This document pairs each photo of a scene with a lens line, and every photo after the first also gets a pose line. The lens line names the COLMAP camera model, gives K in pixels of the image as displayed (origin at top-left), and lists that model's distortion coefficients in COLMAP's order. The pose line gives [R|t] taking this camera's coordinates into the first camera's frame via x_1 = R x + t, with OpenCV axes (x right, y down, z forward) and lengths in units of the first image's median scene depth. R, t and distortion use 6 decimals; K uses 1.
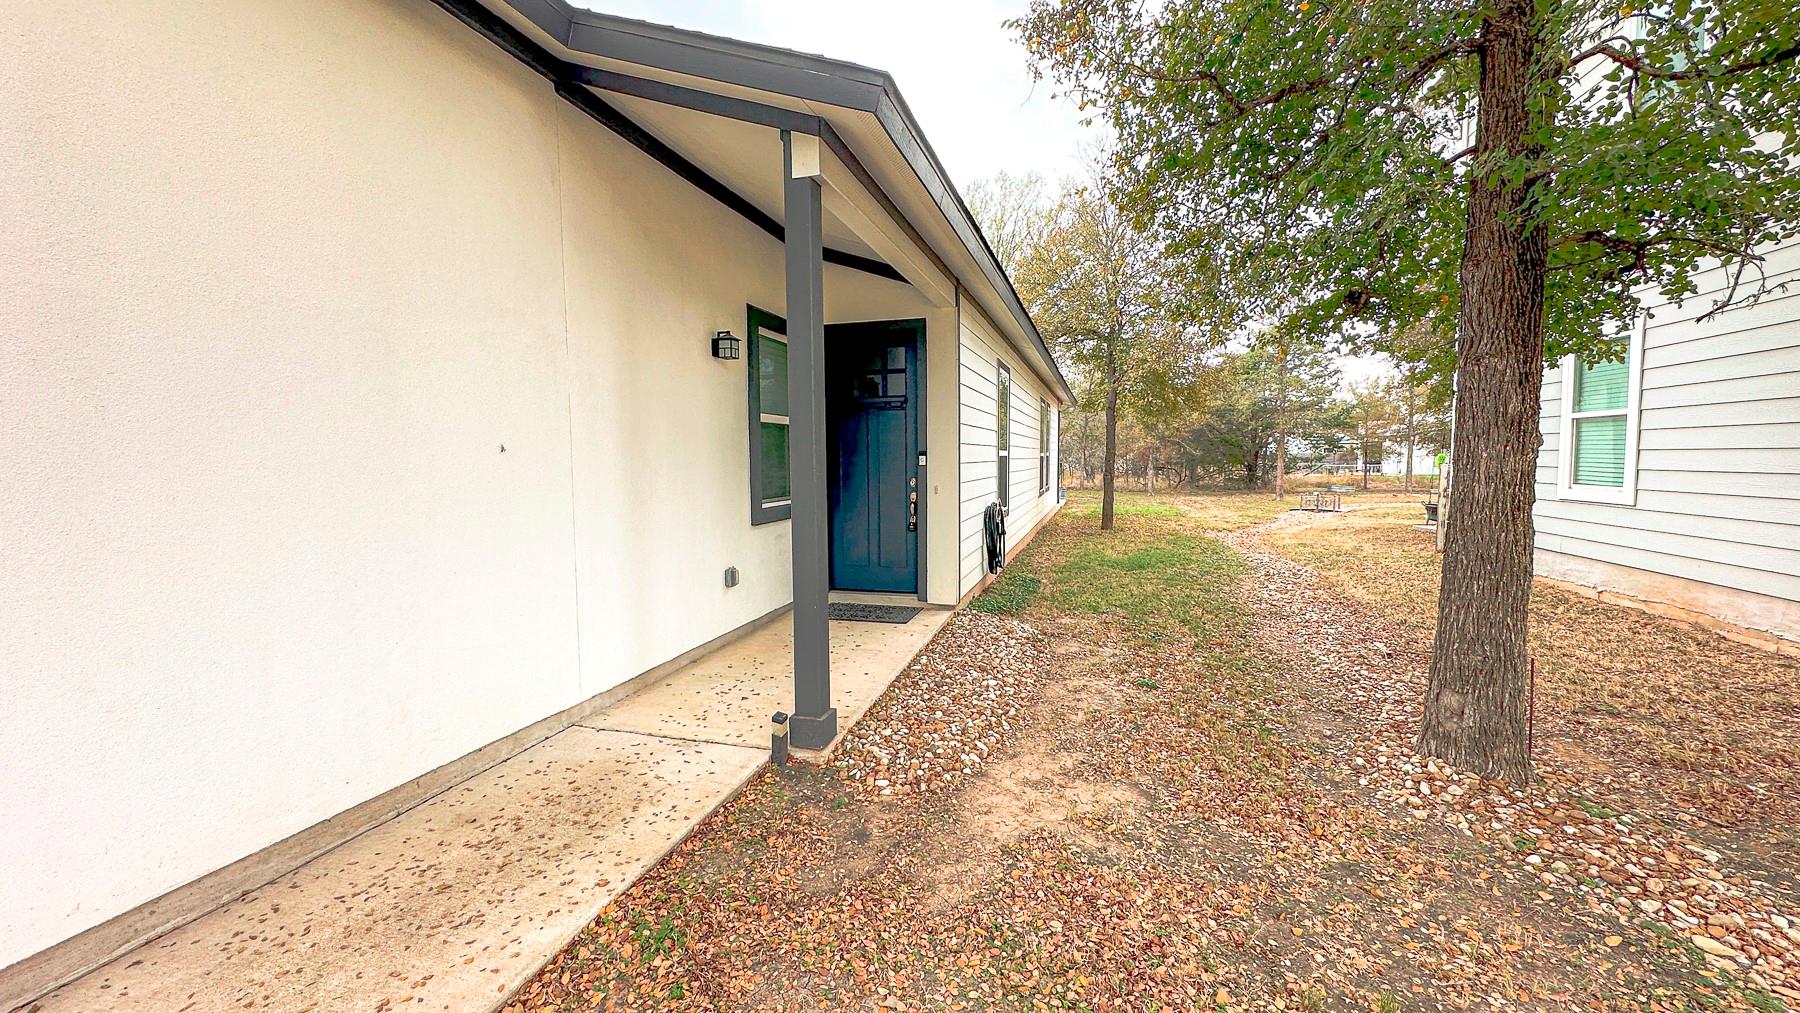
lens RADIAL K [[716.7, 0, 898.7], [0, 716.7, 514.9], [0, 0, 1]] dist [-0.003667, 0.000178]
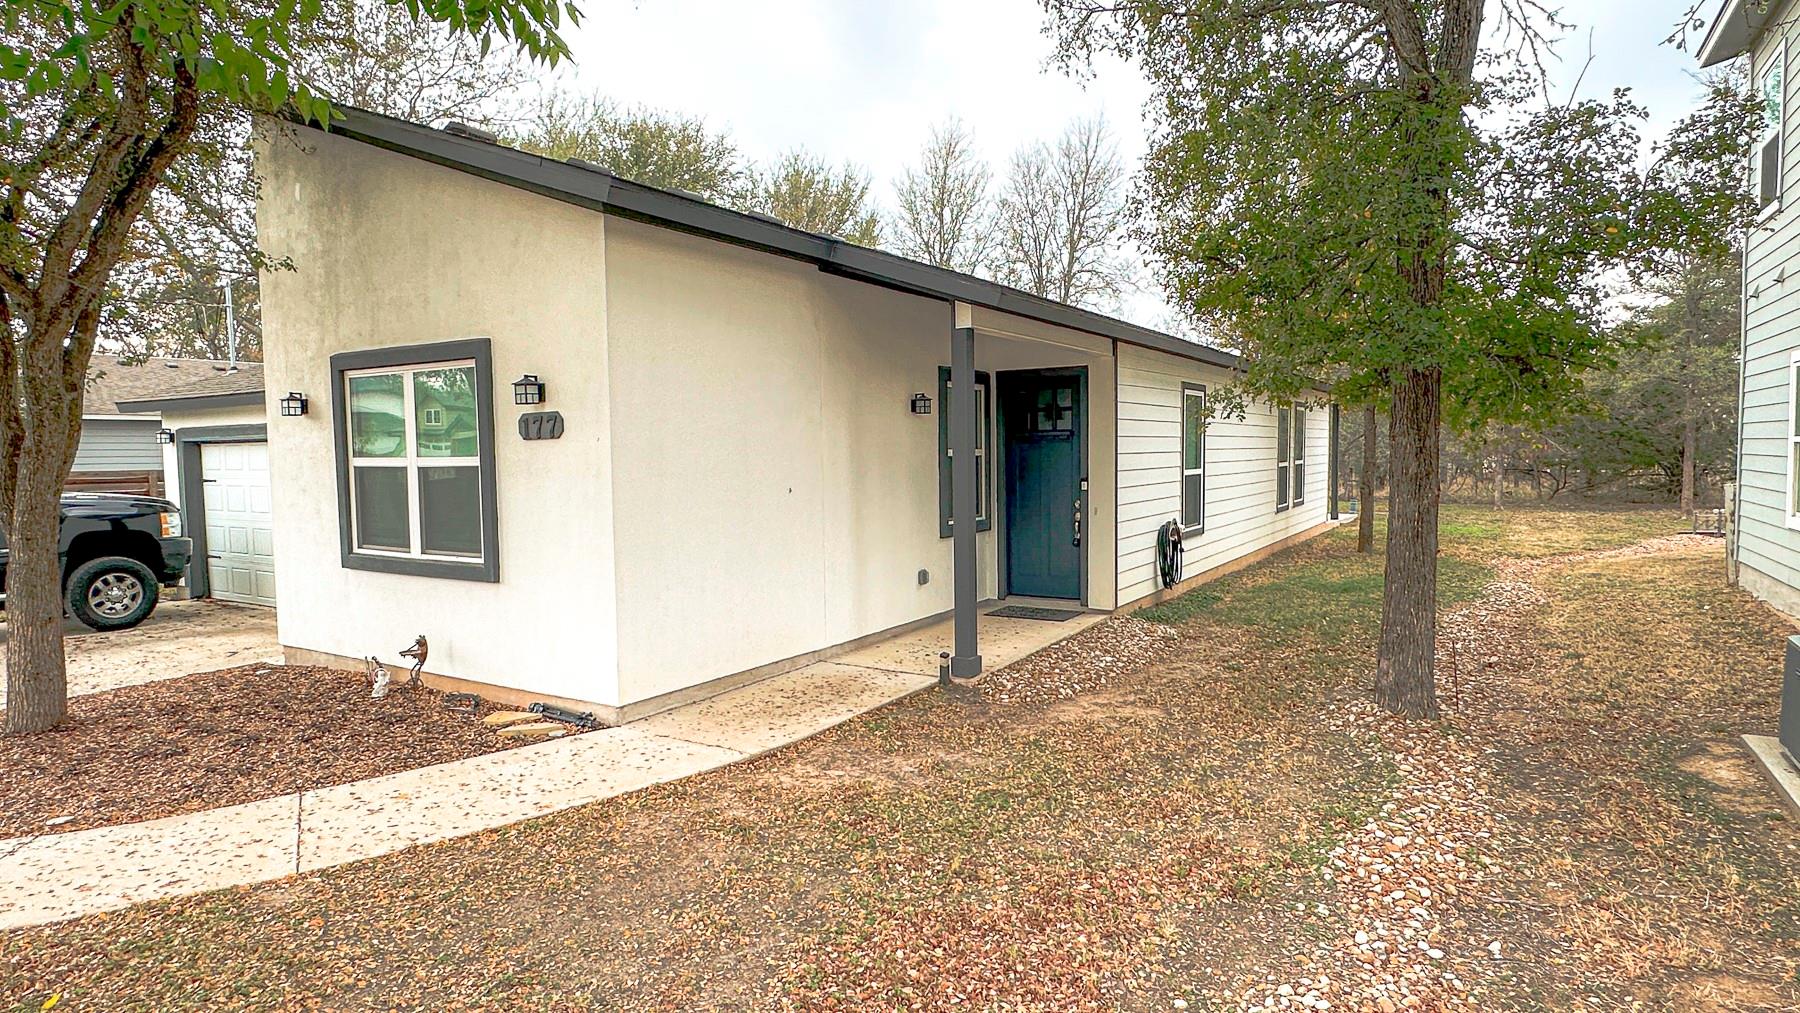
lens RADIAL K [[974.9, 0, 902.4], [0, 974.9, 506.8], [0, 0, 1]] dist [-0.002948, -0.000167]
pose [[0.962754, 0.010748, -0.270164, 0.264235], [-0.016382, 0.999693, -0.018609, -0.010662], [0.269881, 0.022342, 0.962634, -0.917275]]
